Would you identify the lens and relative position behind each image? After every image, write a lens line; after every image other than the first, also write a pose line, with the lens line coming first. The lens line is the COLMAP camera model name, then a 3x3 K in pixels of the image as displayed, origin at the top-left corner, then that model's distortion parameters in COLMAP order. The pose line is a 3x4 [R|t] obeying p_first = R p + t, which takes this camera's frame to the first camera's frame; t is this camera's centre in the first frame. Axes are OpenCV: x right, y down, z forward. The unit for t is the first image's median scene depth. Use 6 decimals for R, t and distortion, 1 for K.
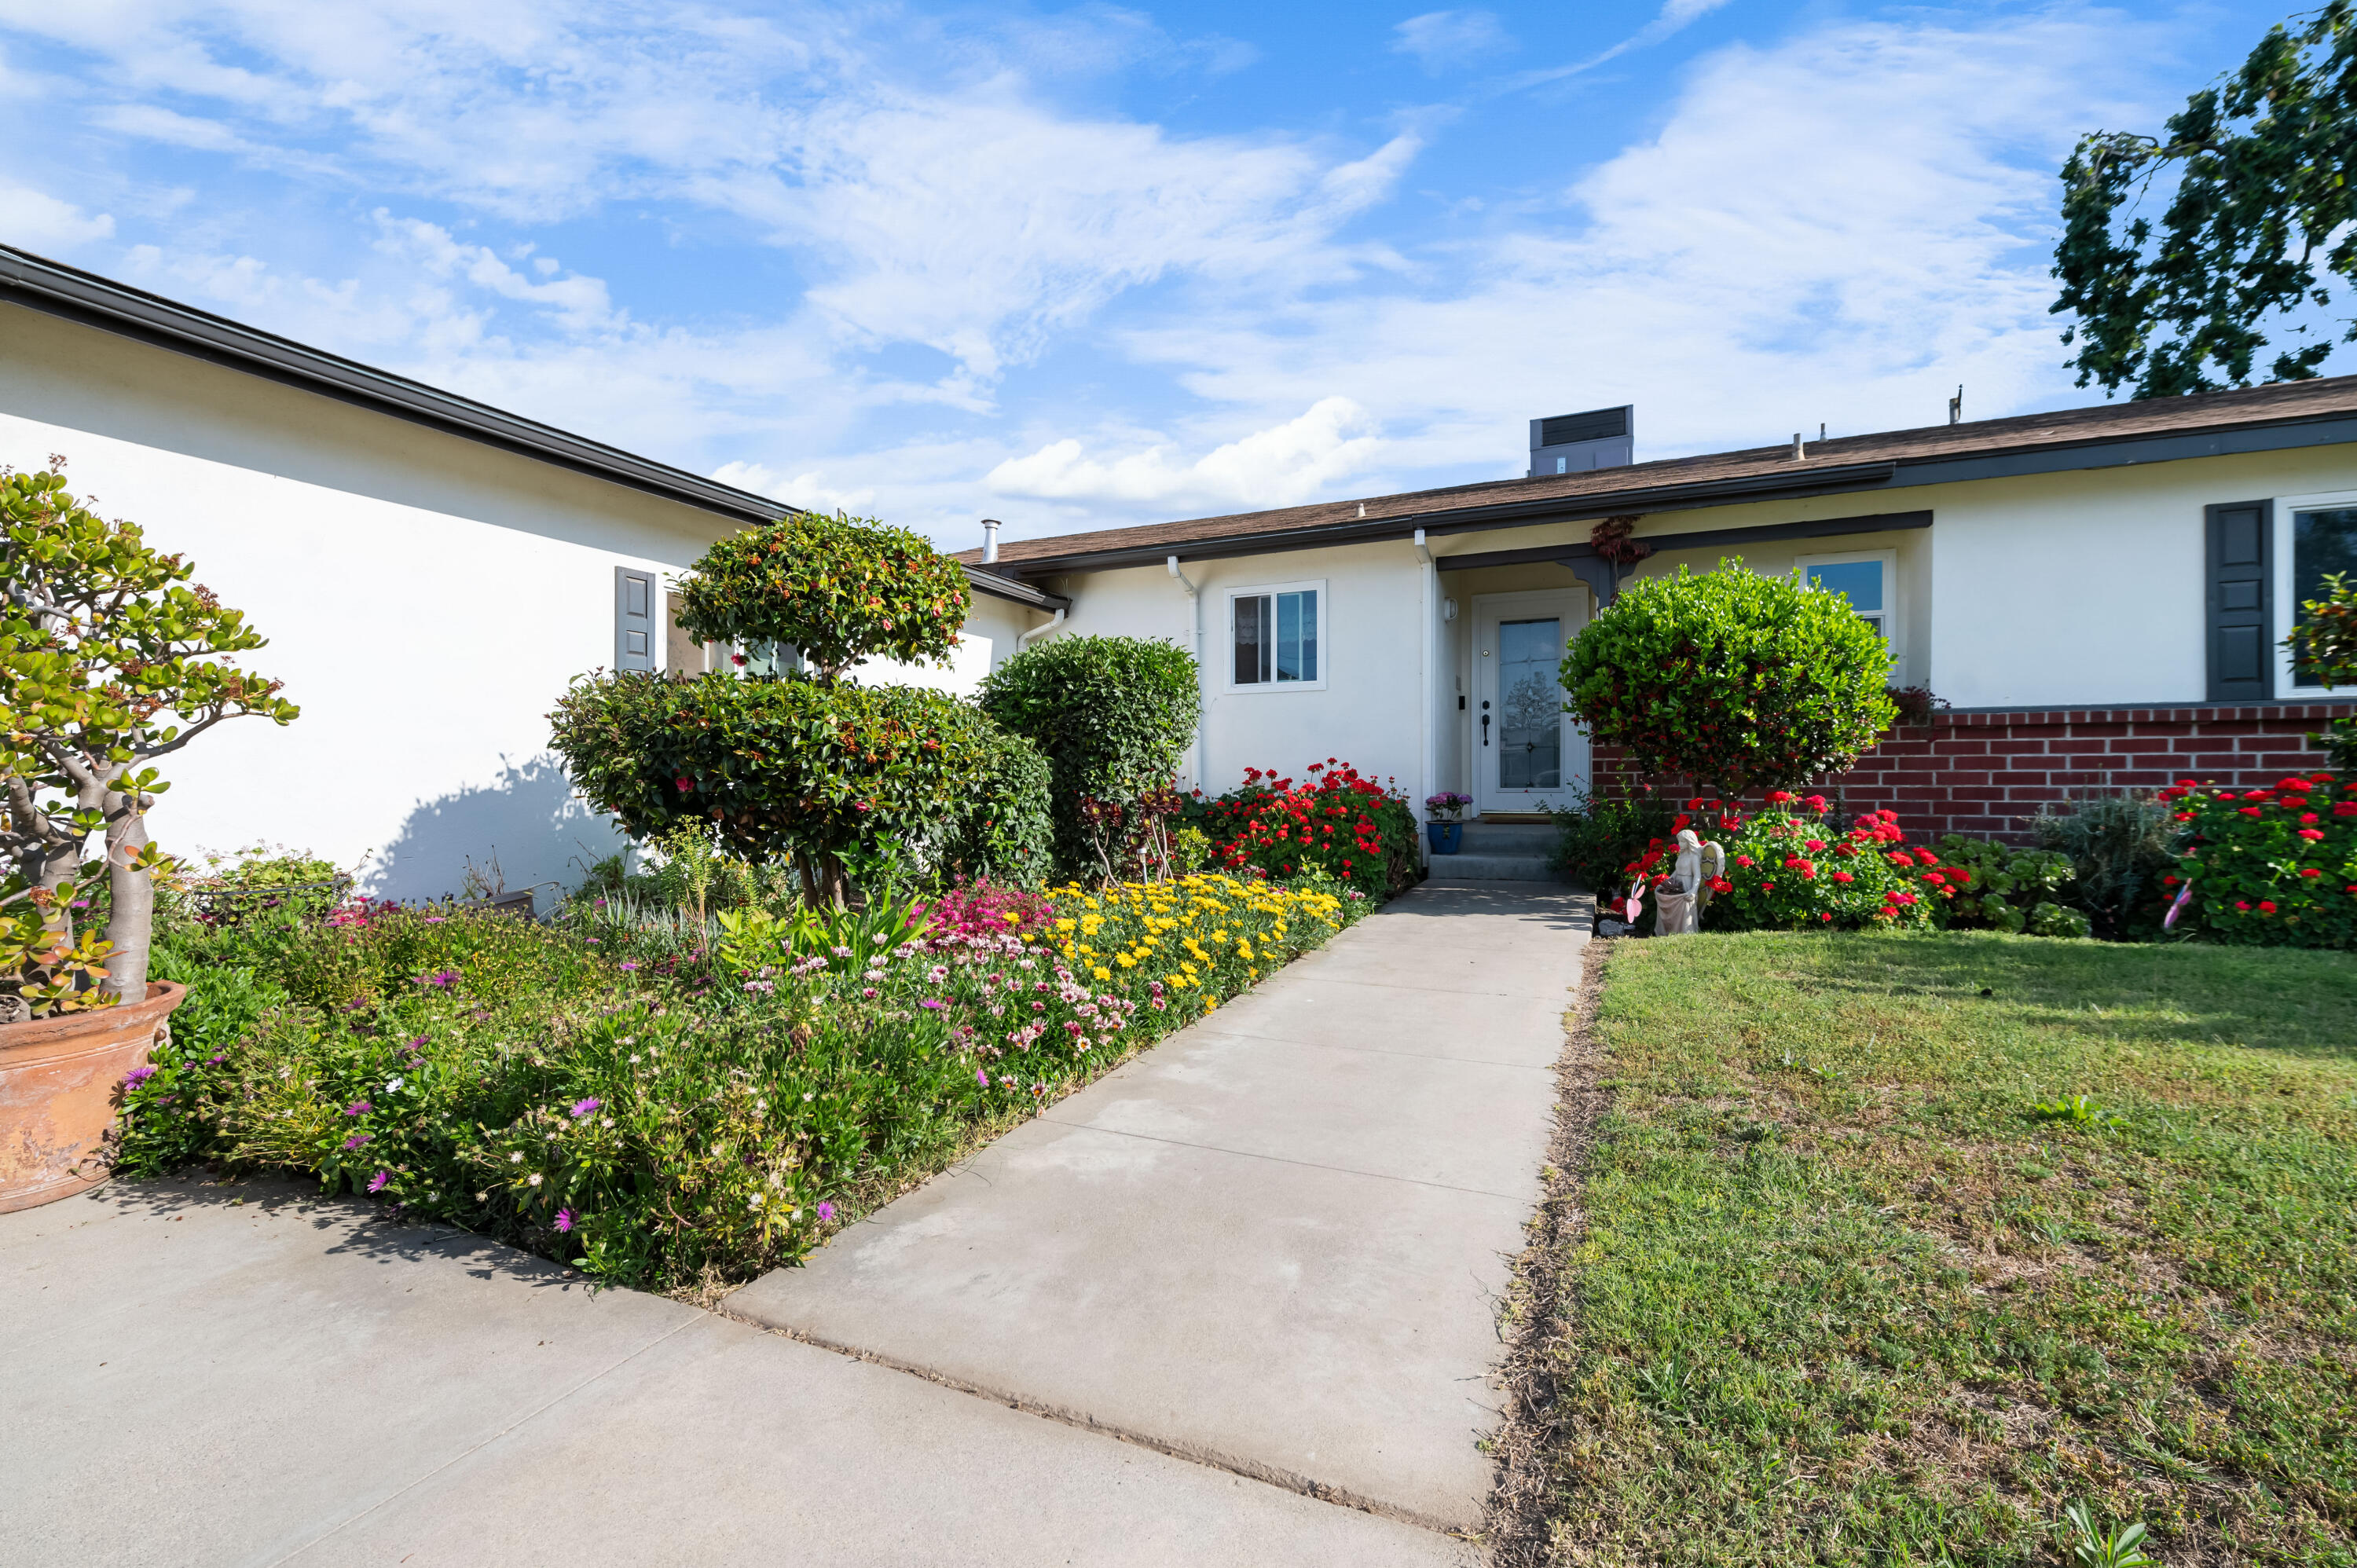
lens RADIAL K [[958.9, 0, 1178.5], [0, 958.9, 784.0], [0, 0, 1]] dist [-0.006573, 0.000275]
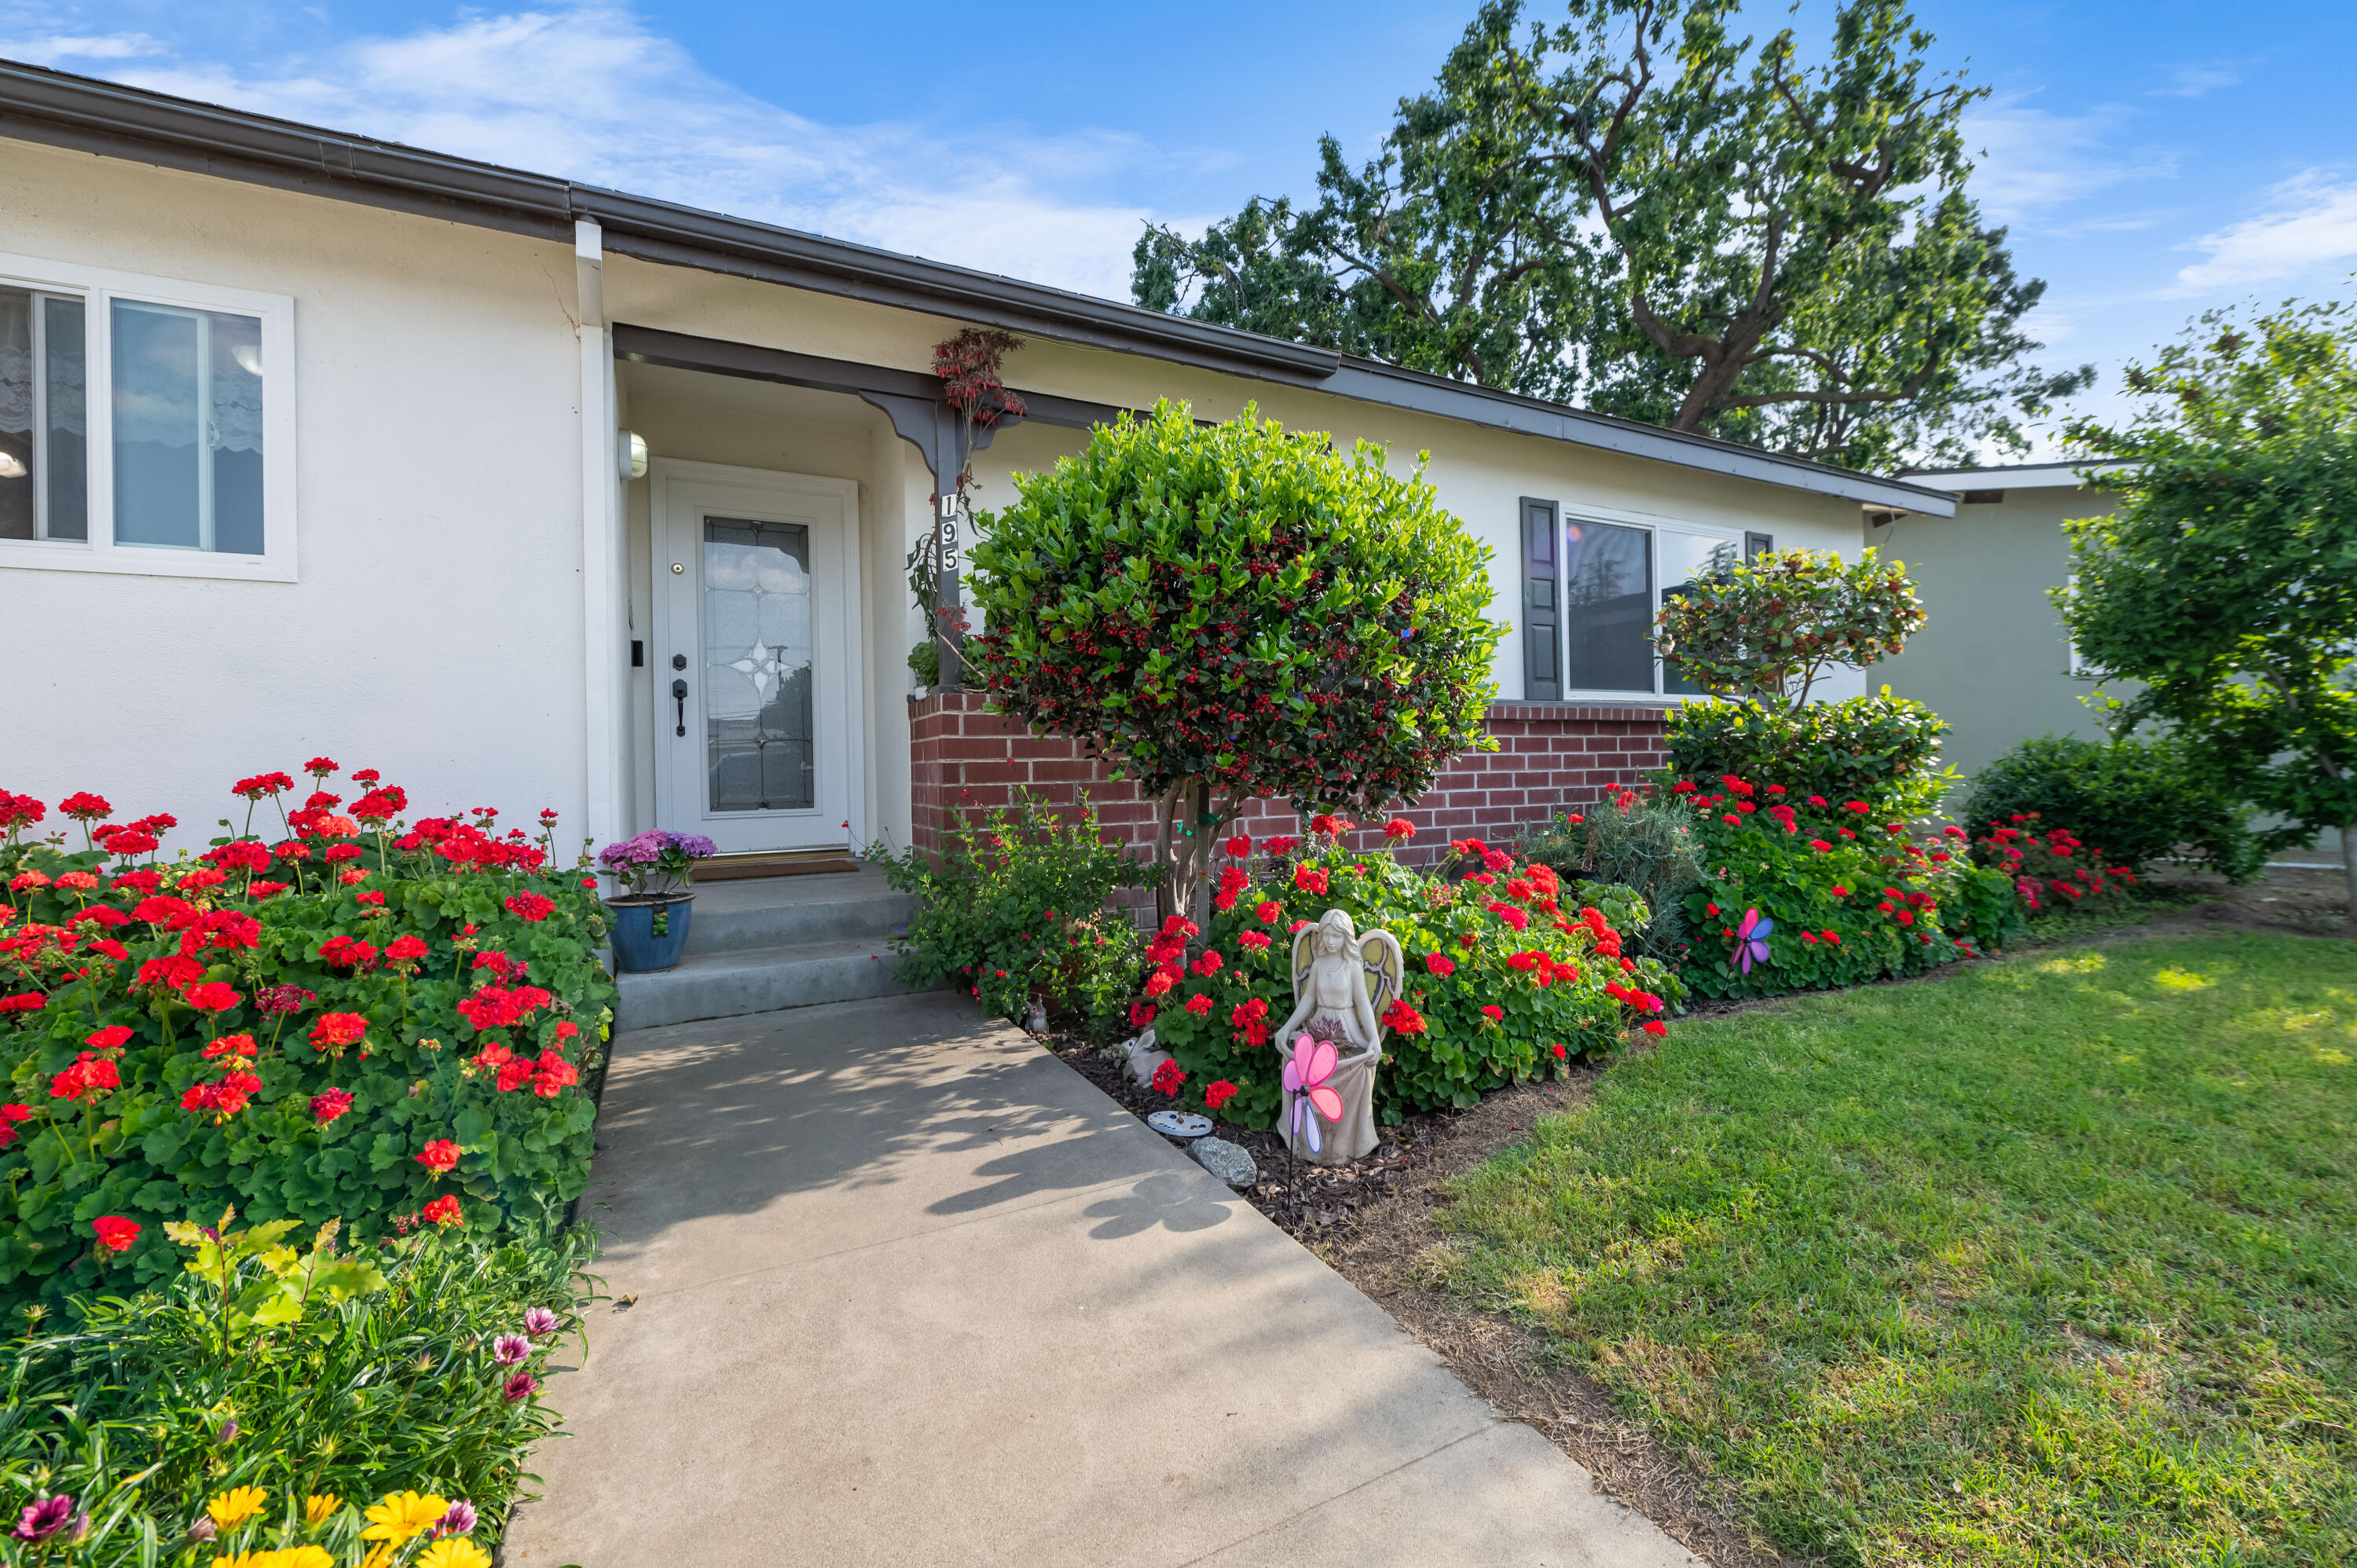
lens RADIAL K [[973.7, 0, 1190.8], [0, 973.7, 771.4], [0, 0, 1]] dist [-0.003881, -0.000519]
pose [[0.614201, -0.010290, 0.789083, 0.089418], [0.020599, 0.999783, -0.002997, -0.018227], [-0.788881, 0.018095, 0.614279, 0.651531]]
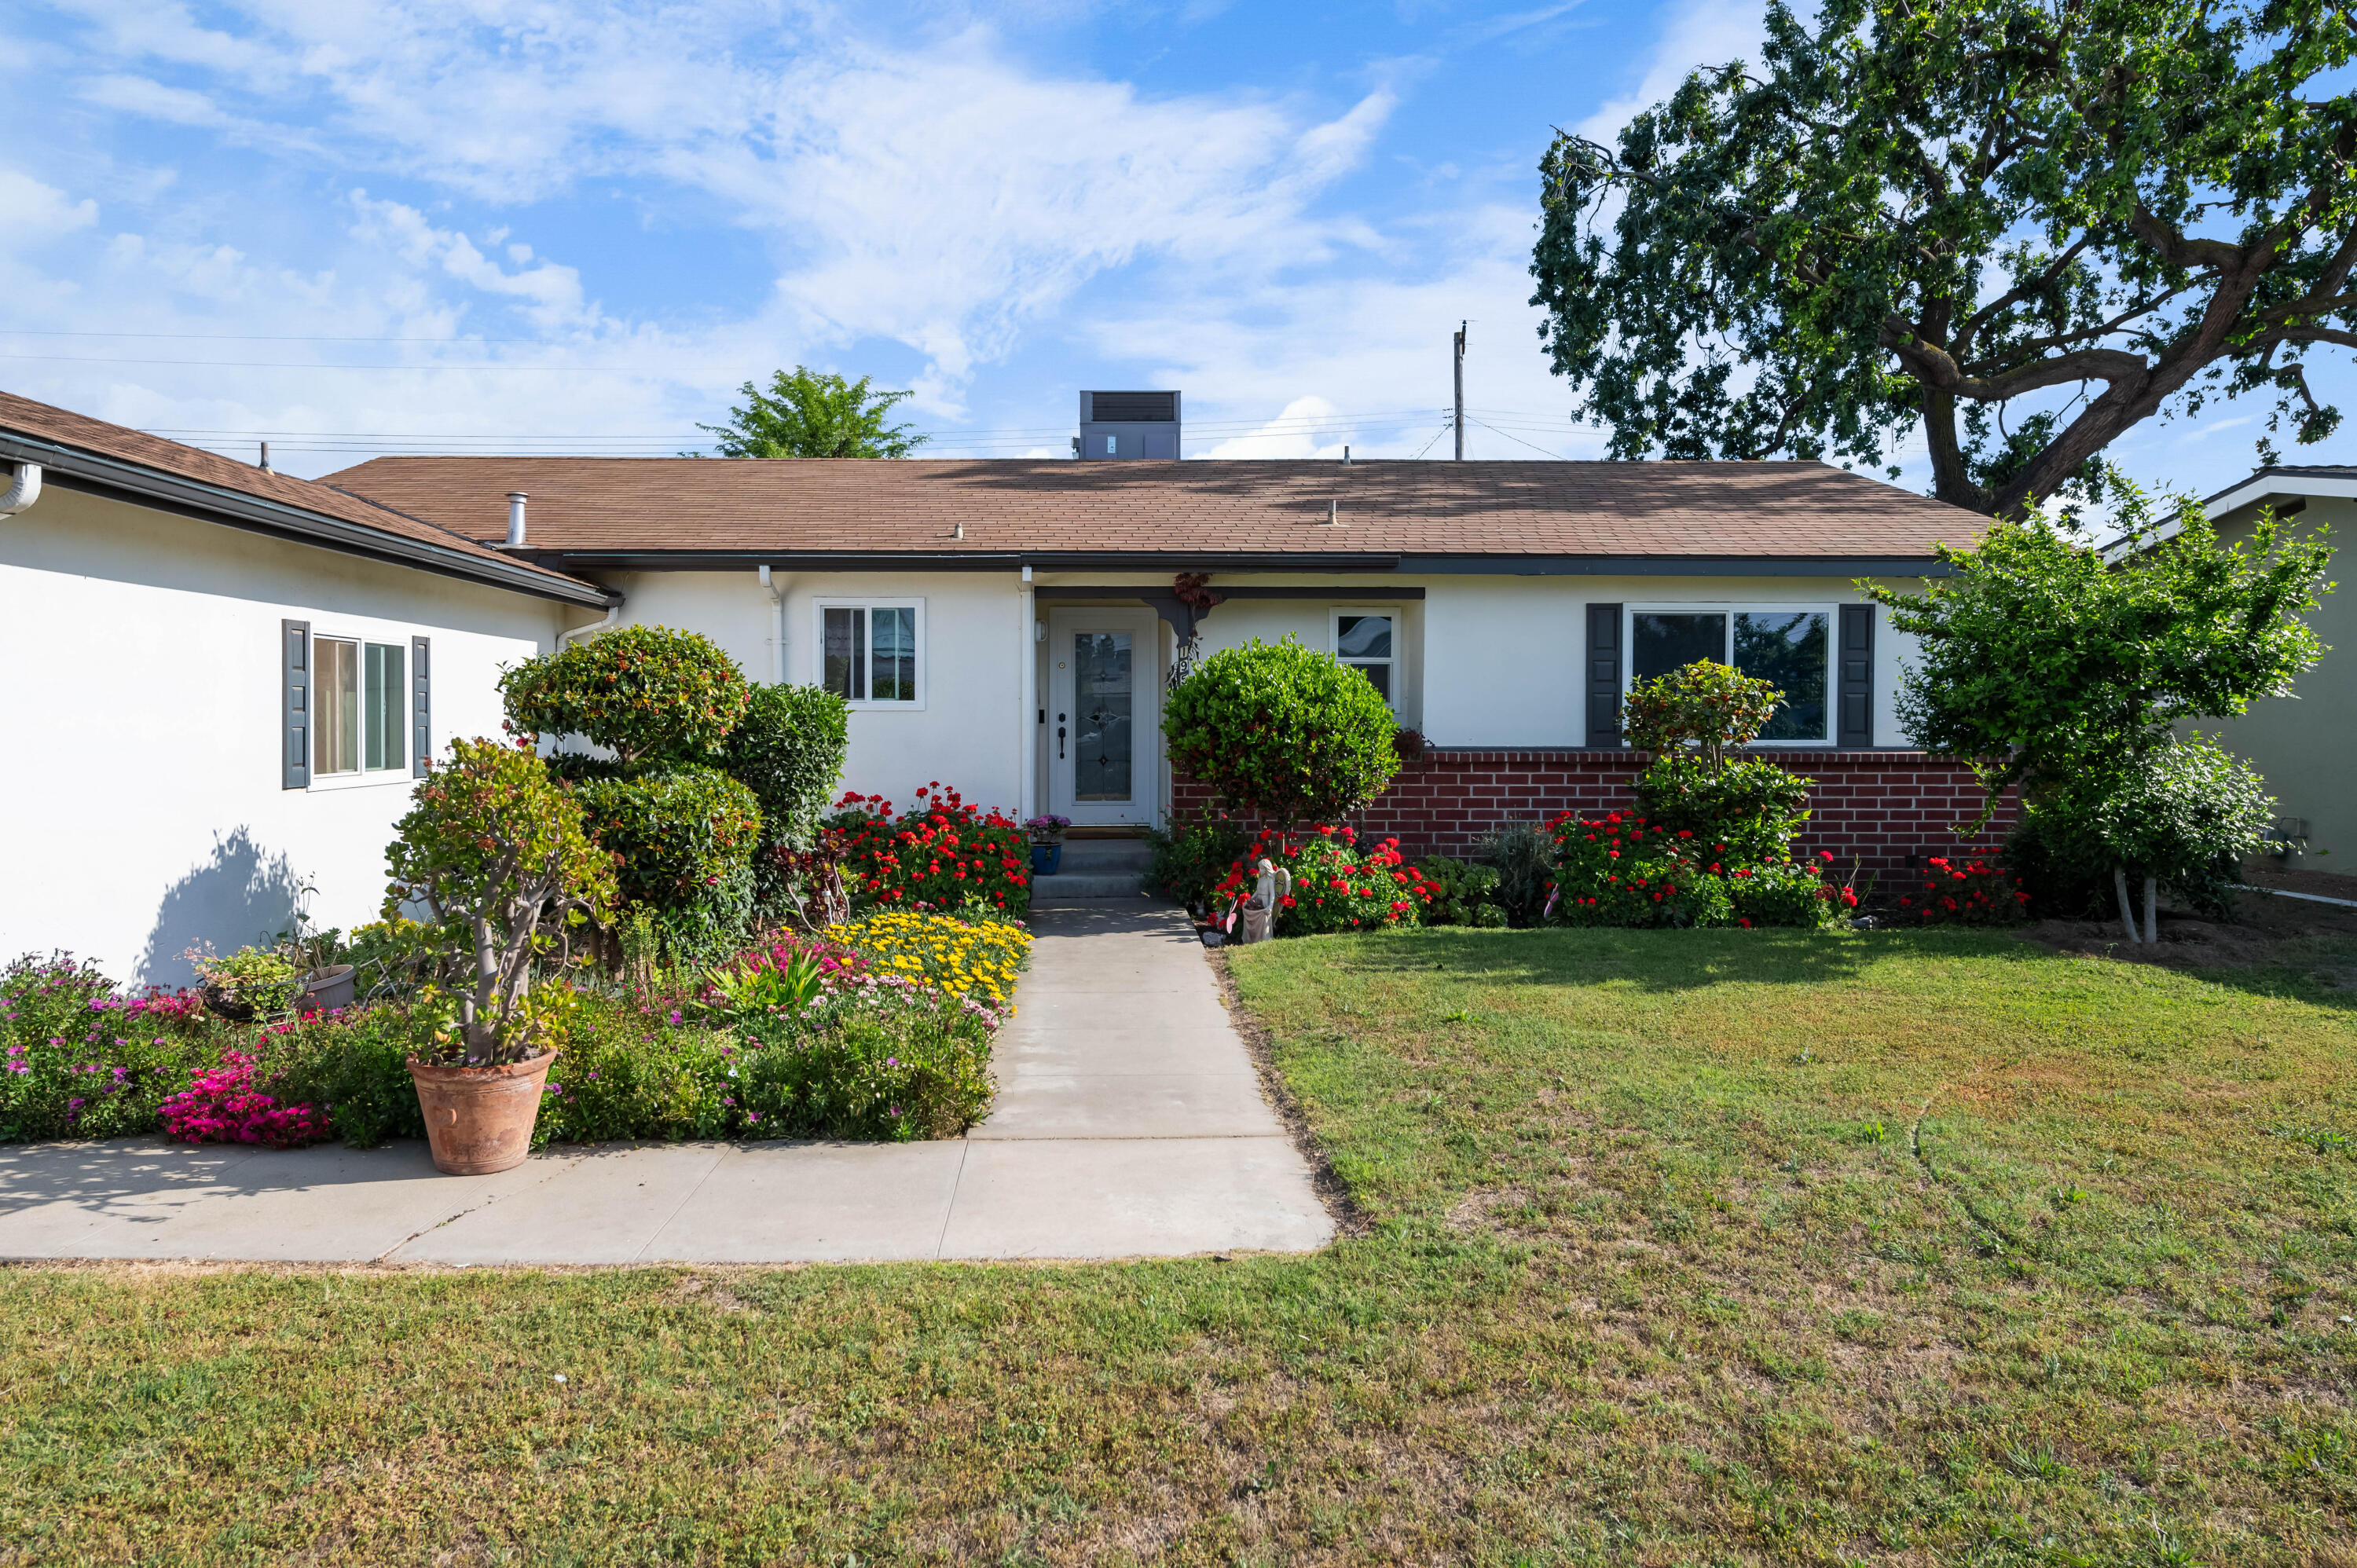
lens RADIAL K [[1440.5, 0, 1115.0], [0, 1440.5, 751.3], [0, 0, 1]] dist [0.003729, -0.000325]
pose [[0.902507, -0.005697, 0.430637, -0.421195], [-0.001885, 0.999851, 0.017177, -0.112827], [-0.430671, -0.016314, 0.902362, -0.574366]]
